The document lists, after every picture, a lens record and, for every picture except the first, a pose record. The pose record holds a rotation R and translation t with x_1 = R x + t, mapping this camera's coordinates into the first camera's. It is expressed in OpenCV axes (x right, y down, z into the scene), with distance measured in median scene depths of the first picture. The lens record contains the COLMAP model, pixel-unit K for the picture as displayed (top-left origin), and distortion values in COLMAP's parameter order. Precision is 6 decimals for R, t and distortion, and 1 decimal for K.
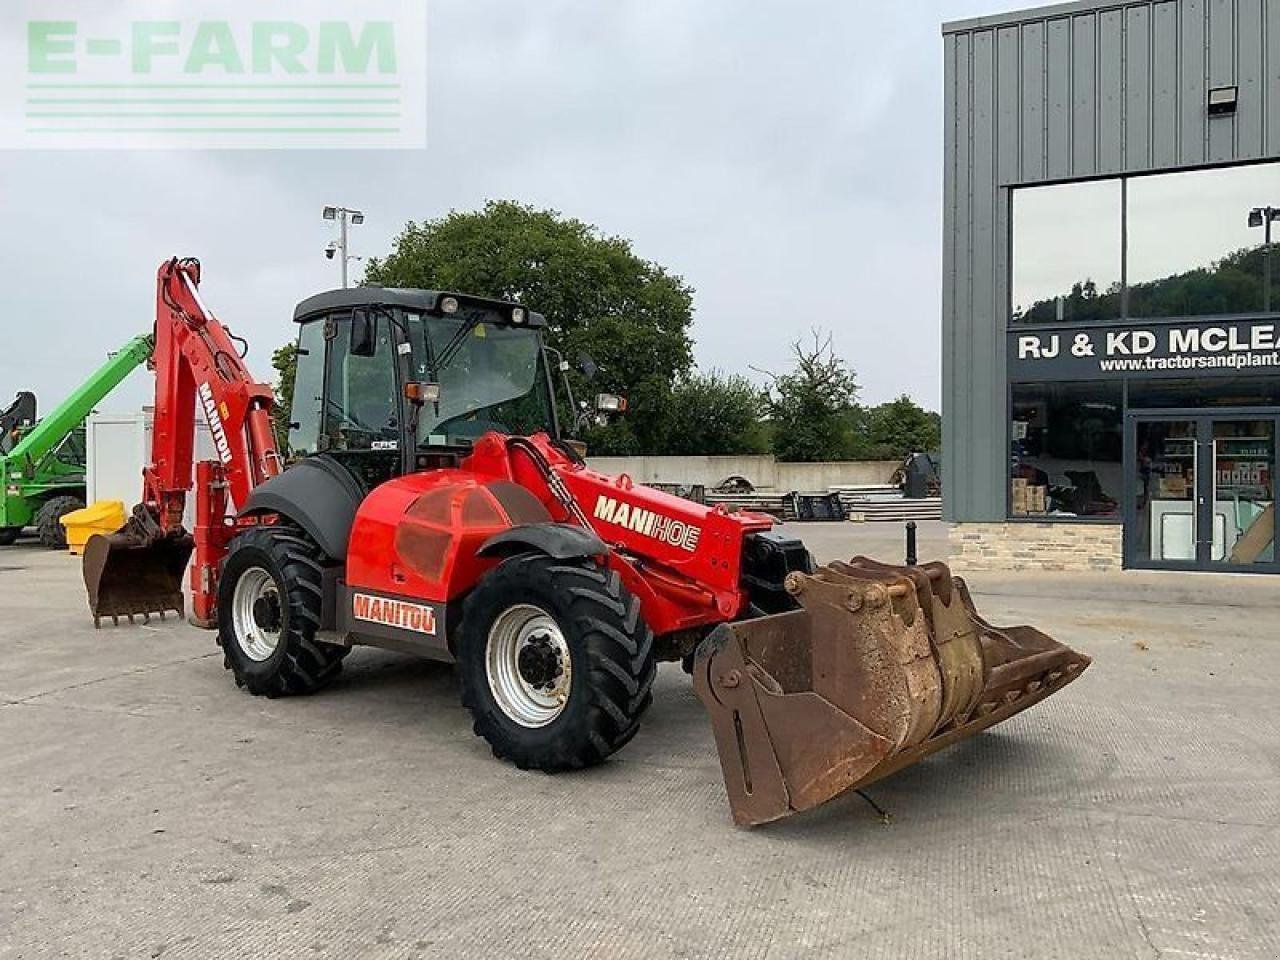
lens RADIAL K [[1052.4, 0, 640.0], [0, 1052.4, 480.0], [0, 0, 1]] dist [0.086857, -0.176202]
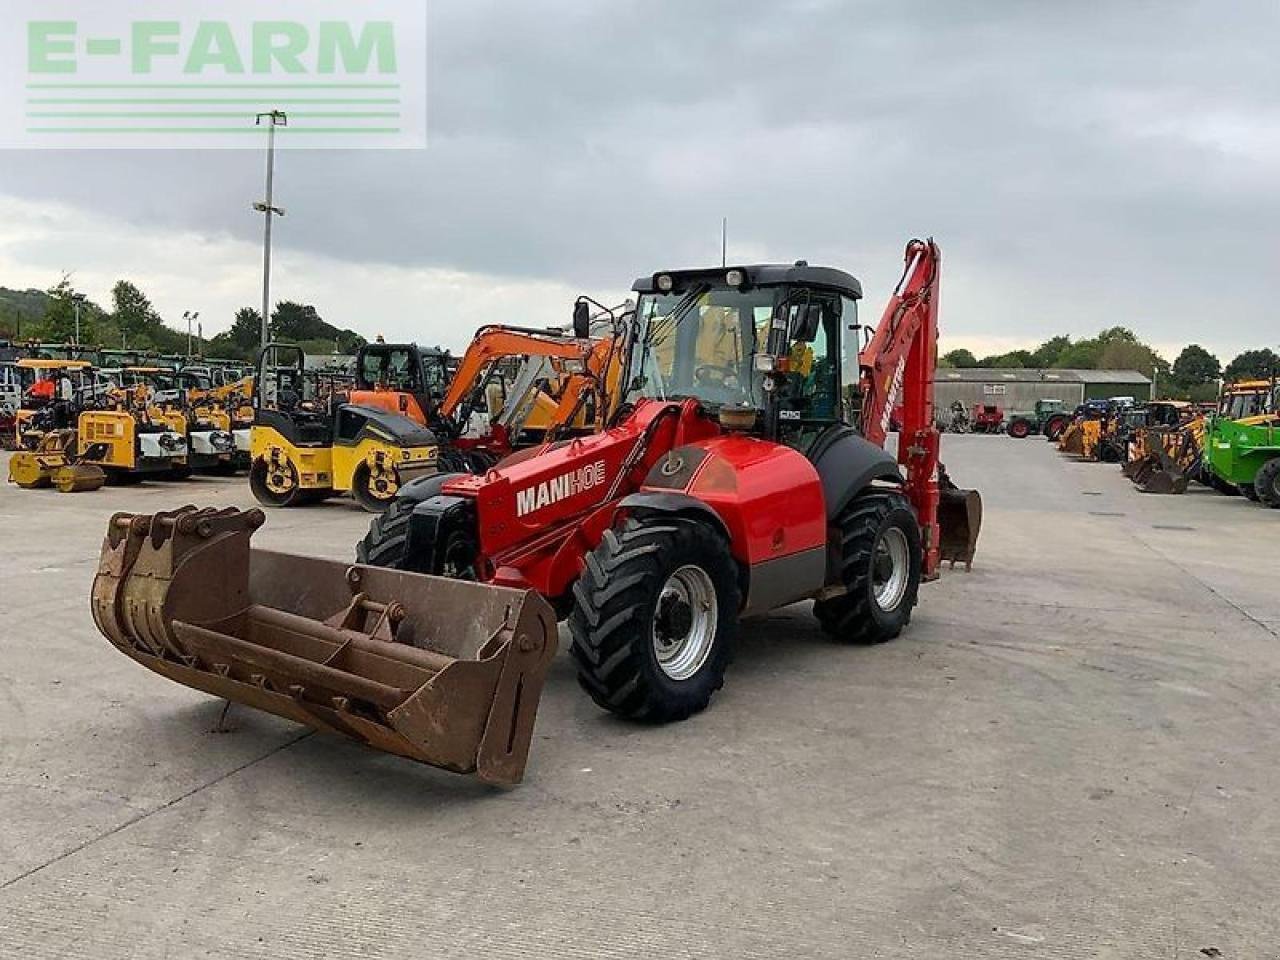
lens RADIAL K [[1052.4, 0, 640.0], [0, 1052.4, 480.0], [0, 0, 1]] dist [0.086857, -0.176202]
pose [[0.058879, 0.075283, -0.995422, 0.465048], [-0.045296, 0.996327, 0.072672, -0.019754], [0.997237, 0.040810, 0.062073, 0.460709]]
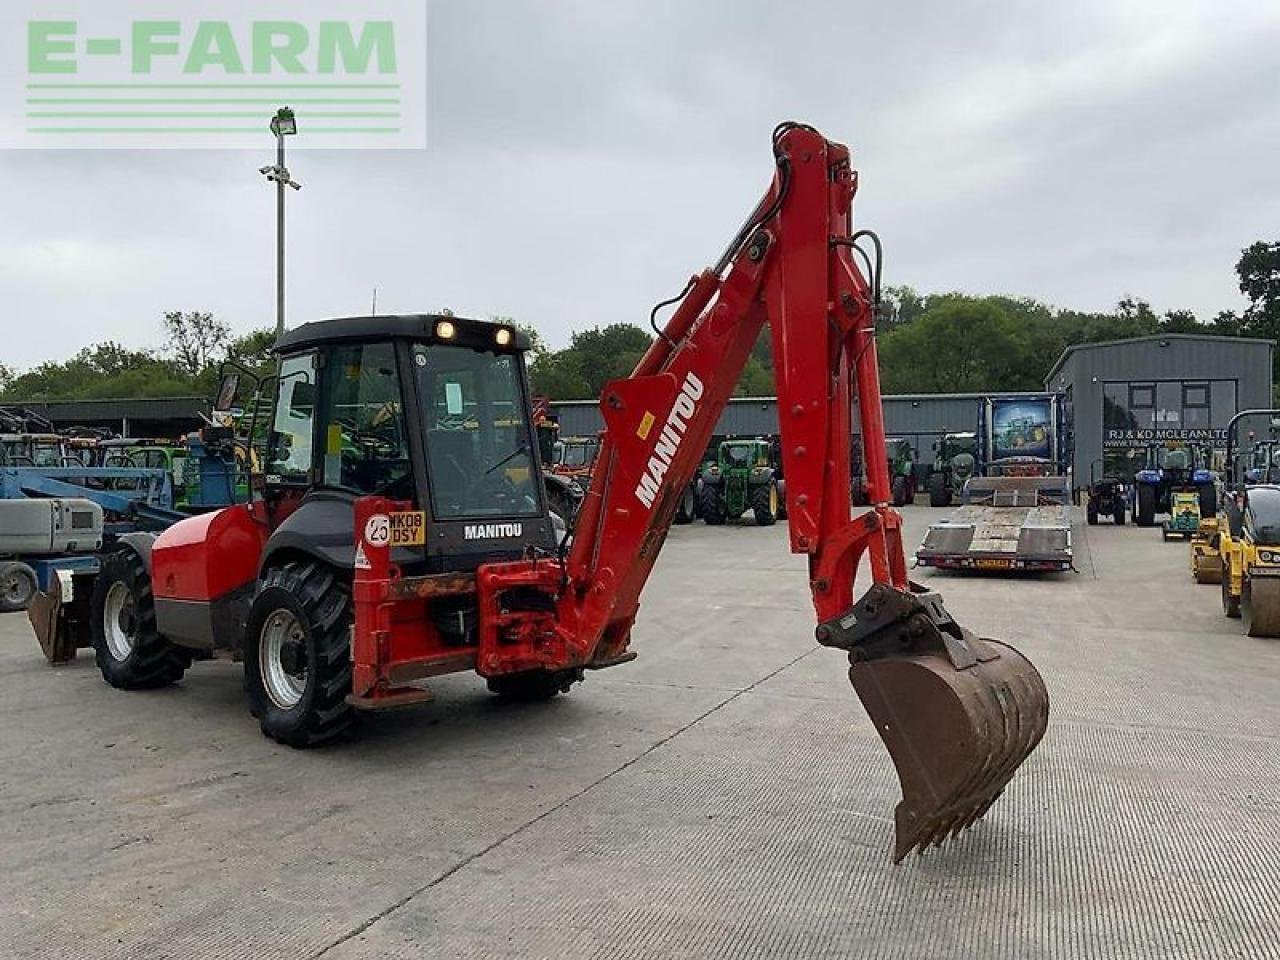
lens RADIAL K [[1058.5, 0, 640.0], [0, 1058.5, 480.0], [0, 0, 1]] dist [0.039551, -0.070916]
pose [[-0.998612, 0.002367, 0.052622, -0.266031], [0.003459, 0.999780, 0.020666, -0.027242], [-0.052561, 0.020819, -0.998401, 1.099939]]
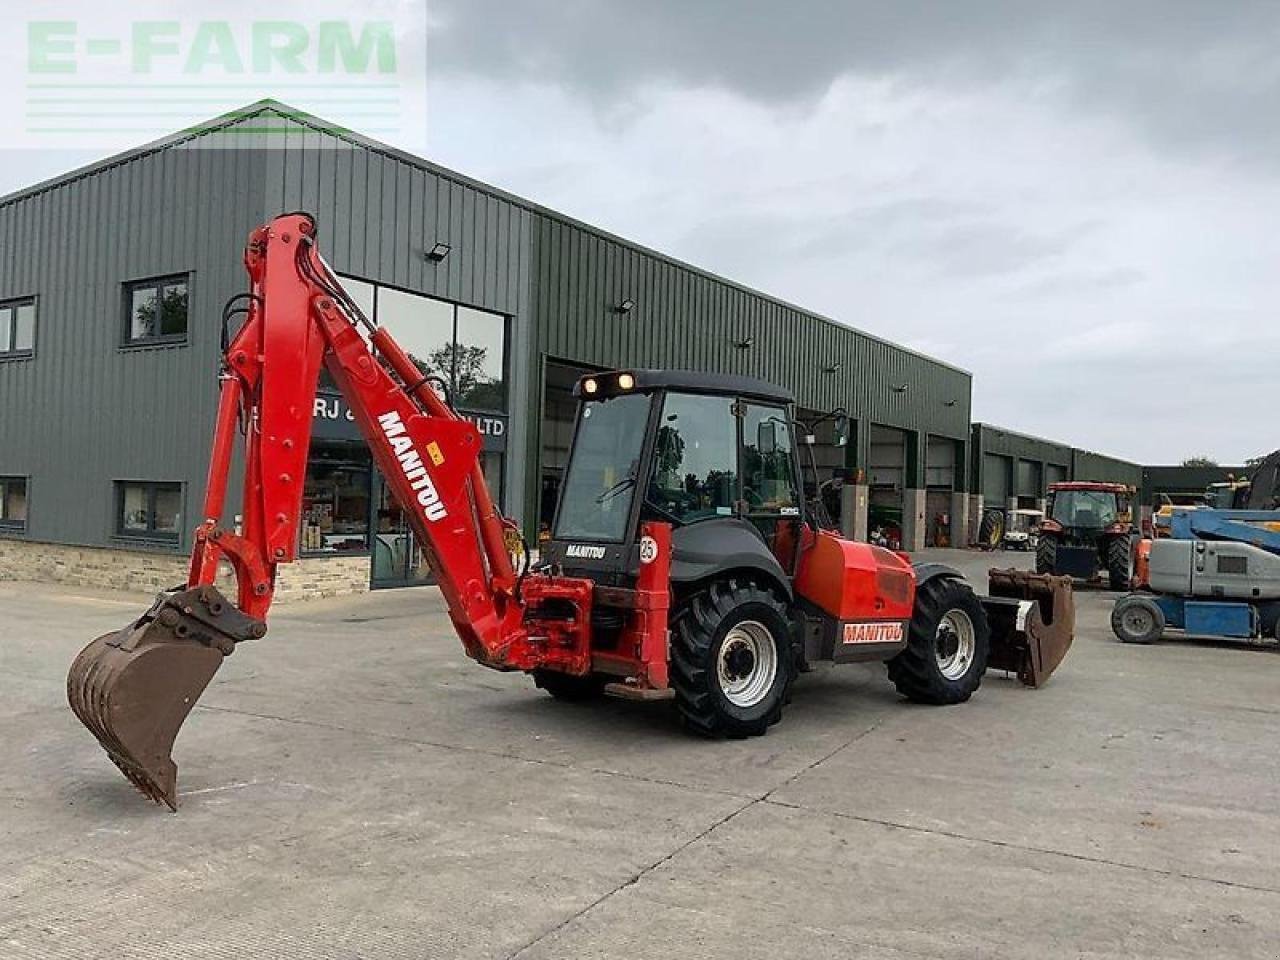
lens RADIAL K [[1044.6, 0, 647.0], [0, 1044.6, 480.6], [0, 0, 1]] dist [0.101972, -0.217961]
pose [[0.152345, 0.027112, 0.987955, -0.740705], [-0.007587, 0.999626, -0.026263, -0.017343], [-0.988298, -0.003495, 0.152494, 0.479102]]
